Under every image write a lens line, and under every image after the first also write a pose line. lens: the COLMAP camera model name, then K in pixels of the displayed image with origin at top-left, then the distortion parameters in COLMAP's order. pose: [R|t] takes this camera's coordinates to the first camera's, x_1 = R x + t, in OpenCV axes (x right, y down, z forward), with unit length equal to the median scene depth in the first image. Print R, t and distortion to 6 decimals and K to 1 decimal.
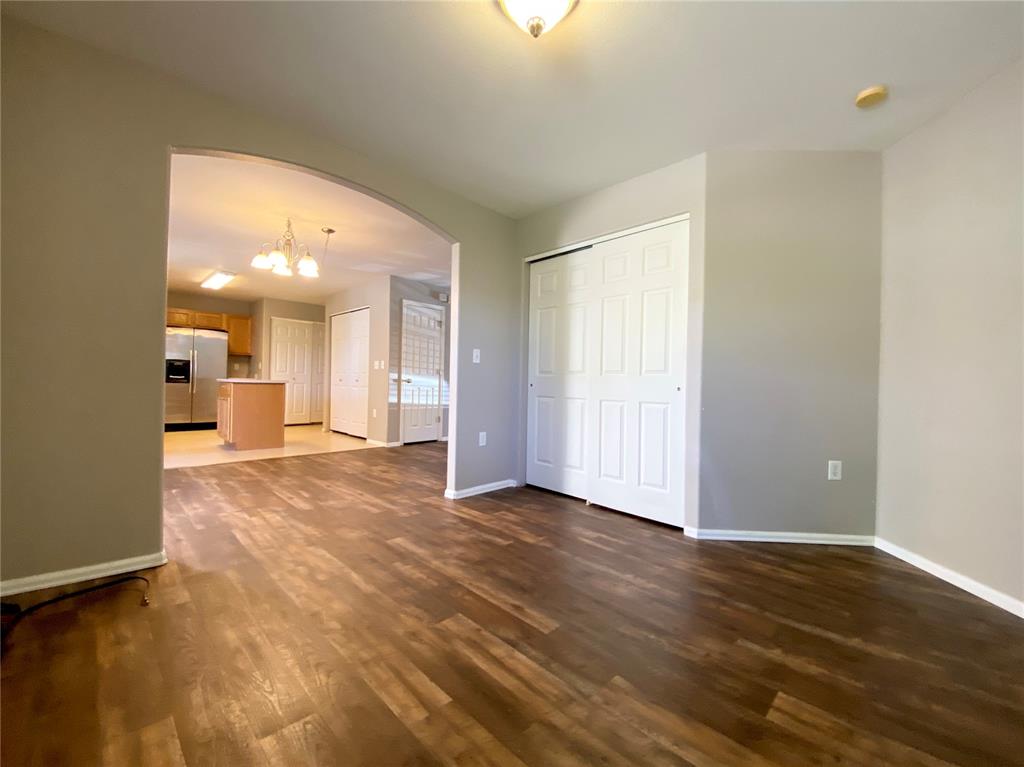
lens RADIAL K [[414.0, 0, 509.5], [0, 414.0, 385.8], [0, 0, 1]] dist [-0.003730, -0.000536]
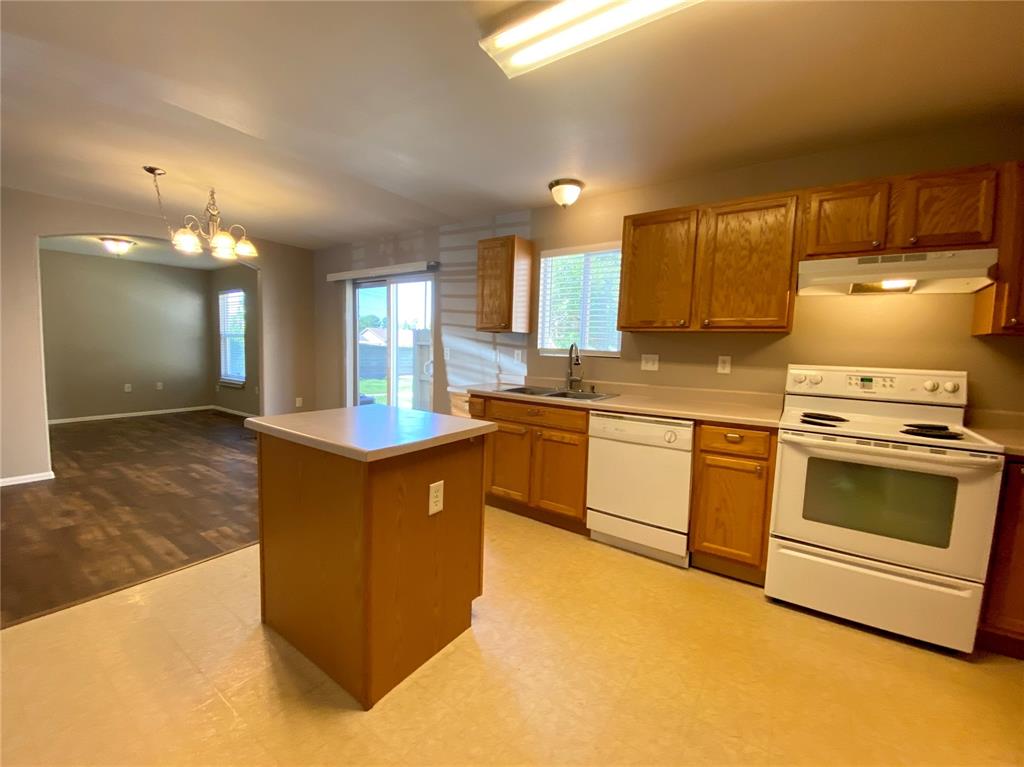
lens RADIAL K [[418.7, 0, 503.6], [0, 418.7, 382.0], [0, 0, 1]] dist [0.054145, -0.028960]
pose [[-0.986227, -0.030448, -0.162572, -0.595393], [-0.044935, 0.995265, 0.086191, -0.070525], [0.159178, 0.092309, -0.982925, 1.193675]]
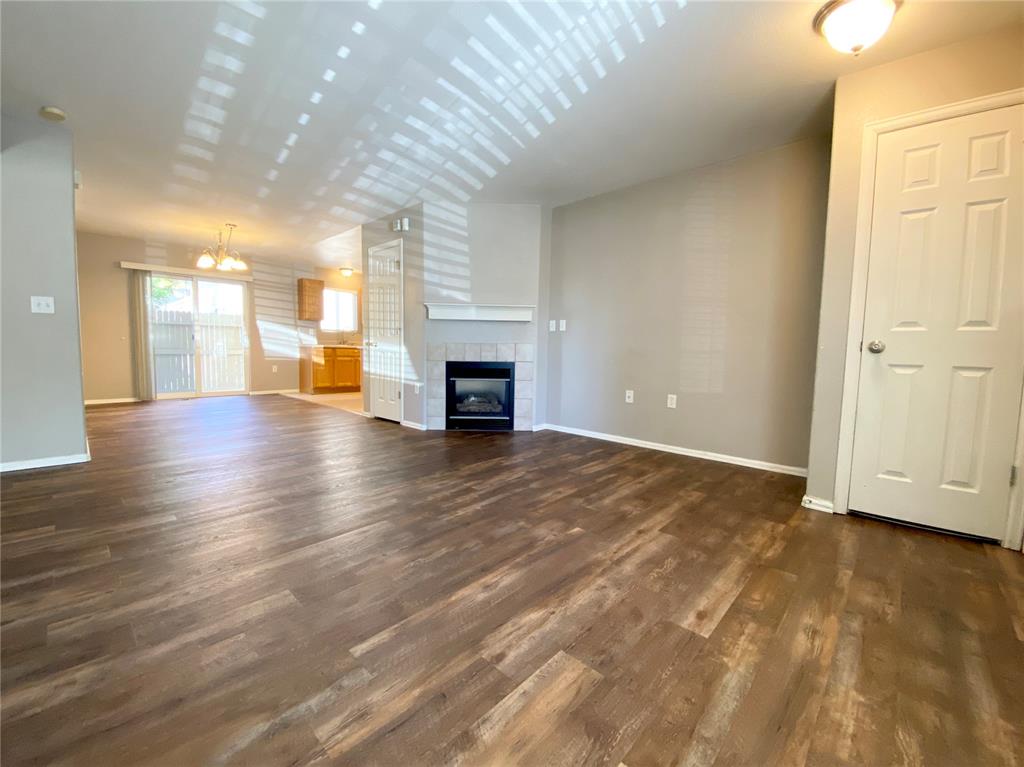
lens RADIAL K [[418.7, 0, 503.6], [0, 418.7, 382.0], [0, 0, 1]] dist [0.054145, -0.028960]
pose [[-0.030914, 0.053943, -0.998065, 0.582939], [-0.021803, 0.998269, 0.054629, 0.010895], [0.999284, 0.023449, -0.029684, 1.229330]]
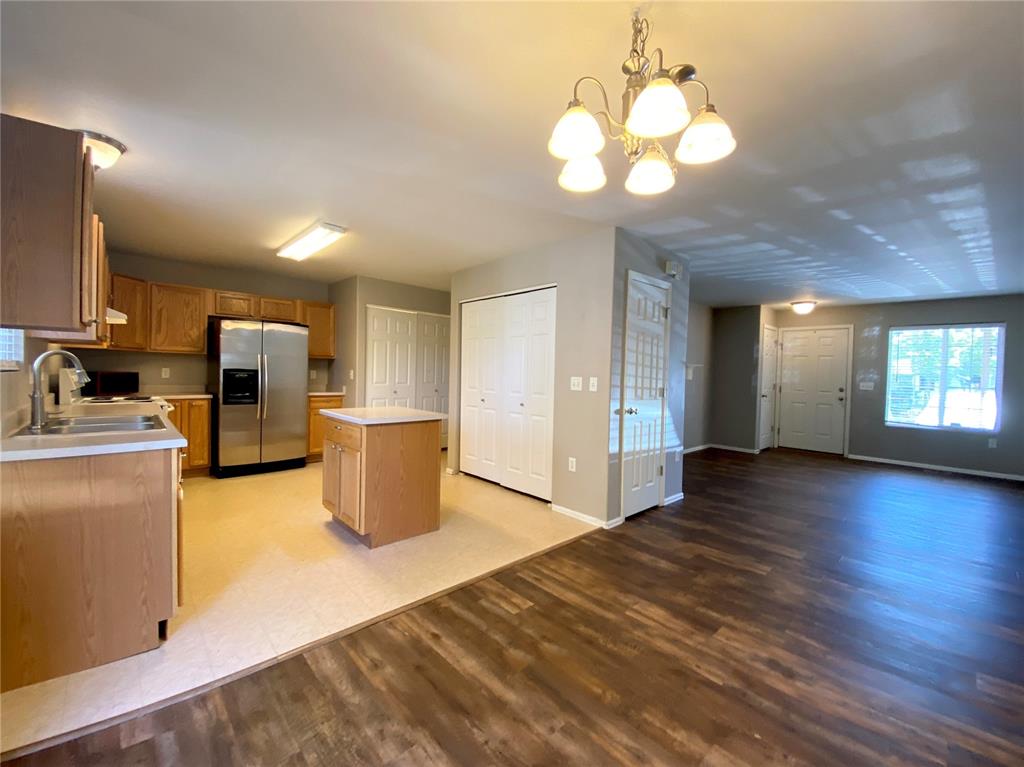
lens RADIAL K [[418.7, 0, 503.6], [0, 418.7, 382.0], [0, 0, 1]] dist [0.054145, -0.028960]
pose [[0.998198, 0.005578, -0.059746, -0.371638], [-0.004623, 0.999860, 0.016106, -0.058890], [0.059827, -0.015801, 0.998084, 0.375616]]
